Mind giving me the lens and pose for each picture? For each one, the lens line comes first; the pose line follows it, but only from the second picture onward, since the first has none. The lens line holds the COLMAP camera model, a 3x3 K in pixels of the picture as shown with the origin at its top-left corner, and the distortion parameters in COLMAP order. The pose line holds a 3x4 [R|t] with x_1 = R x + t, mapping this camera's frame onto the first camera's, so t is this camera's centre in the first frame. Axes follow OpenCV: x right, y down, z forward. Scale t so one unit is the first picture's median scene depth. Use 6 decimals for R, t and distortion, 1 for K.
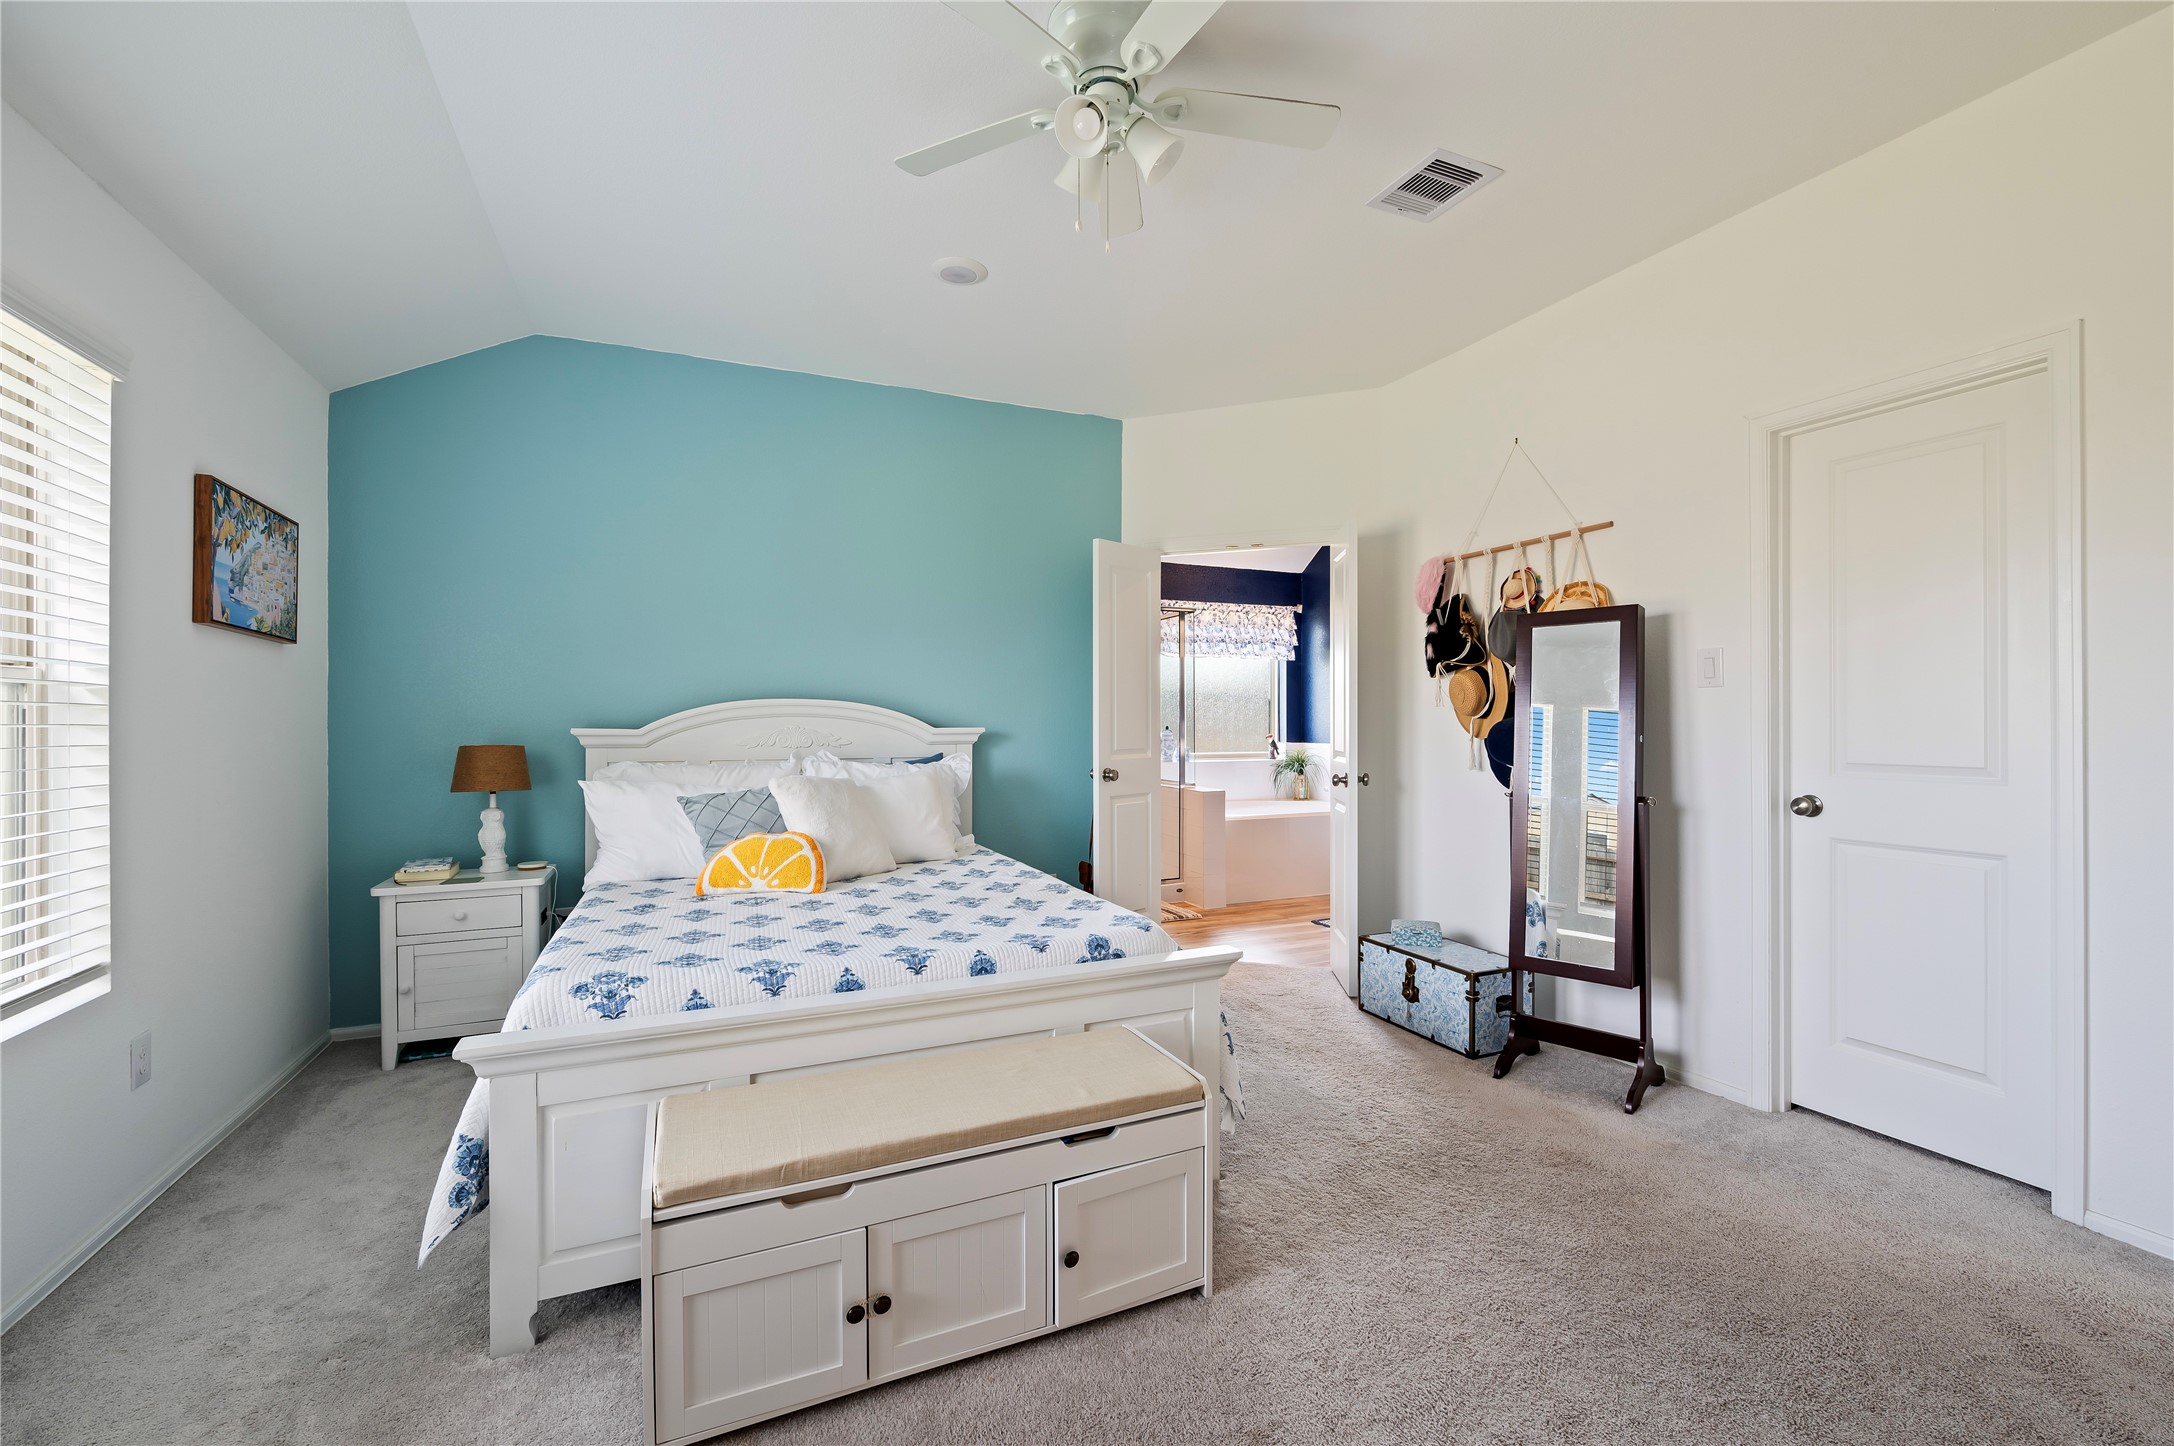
lens RADIAL K [[907.4, 0, 1111.6], [0, 907.4, 721.0], [0, 0, 1]] dist [-0.008938, 0.000000]
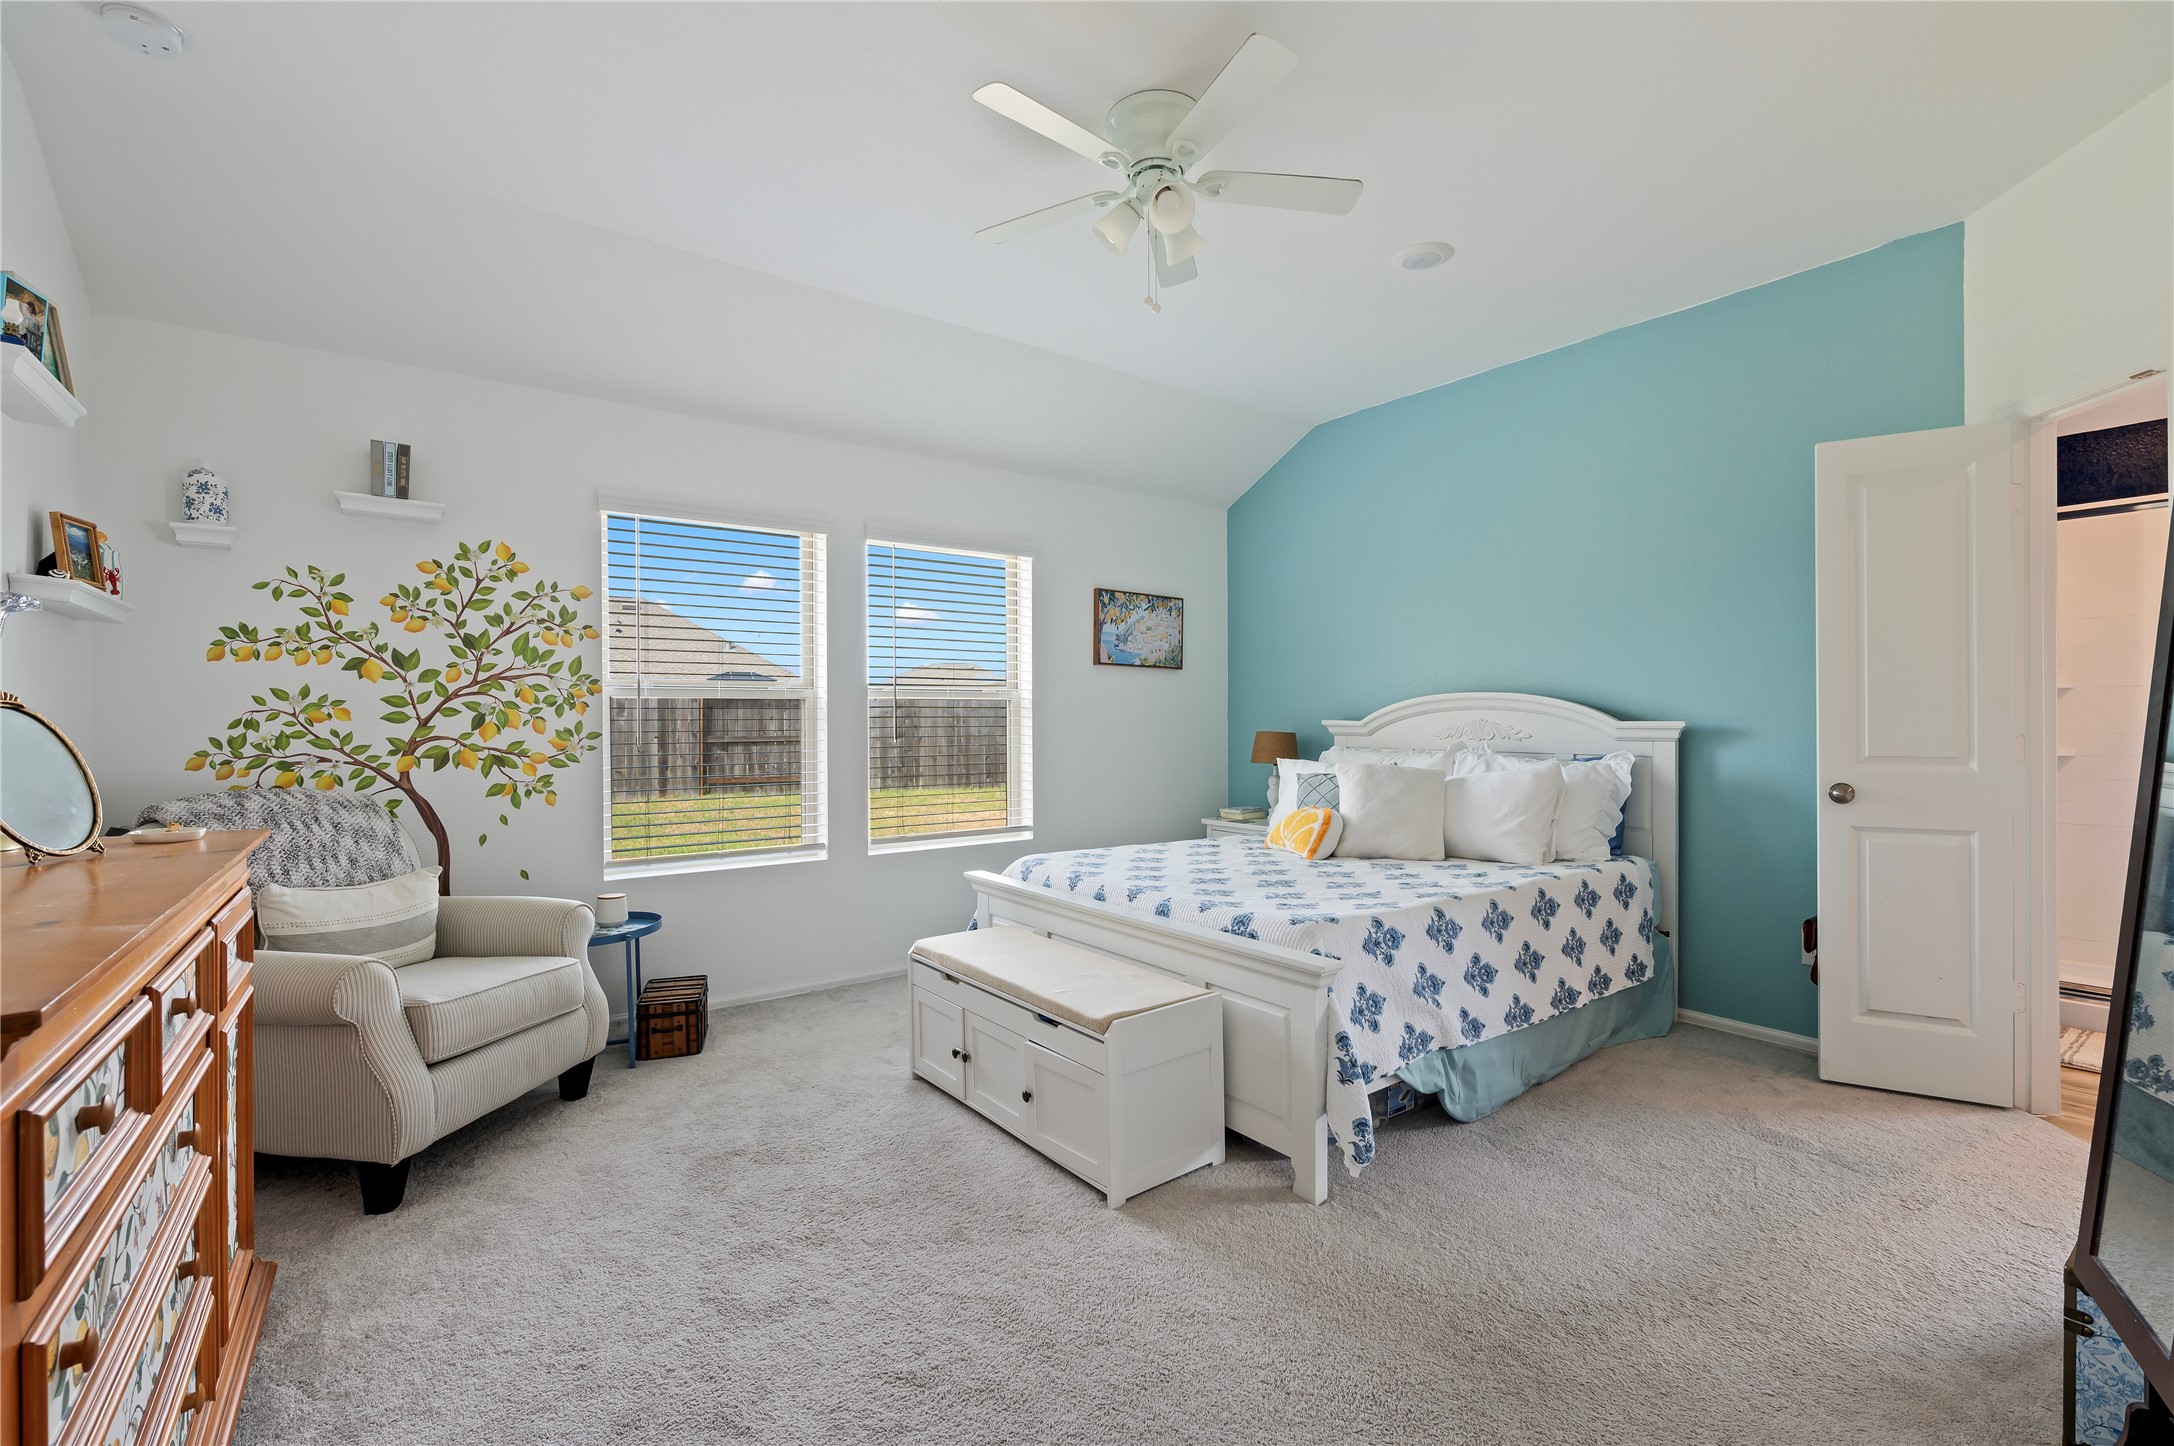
lens RADIAL K [[937.9, 0, 1065.8], [0, 937.9, 719.4], [0, 0, 1]] dist [-0.006607, -0.000005]
pose [[0.202343, 0.003129, -0.979310, 0.868989], [0.003999, 0.999984, 0.004021, 0.000437], [0.979307, -0.004730, 0.202327, 0.475540]]
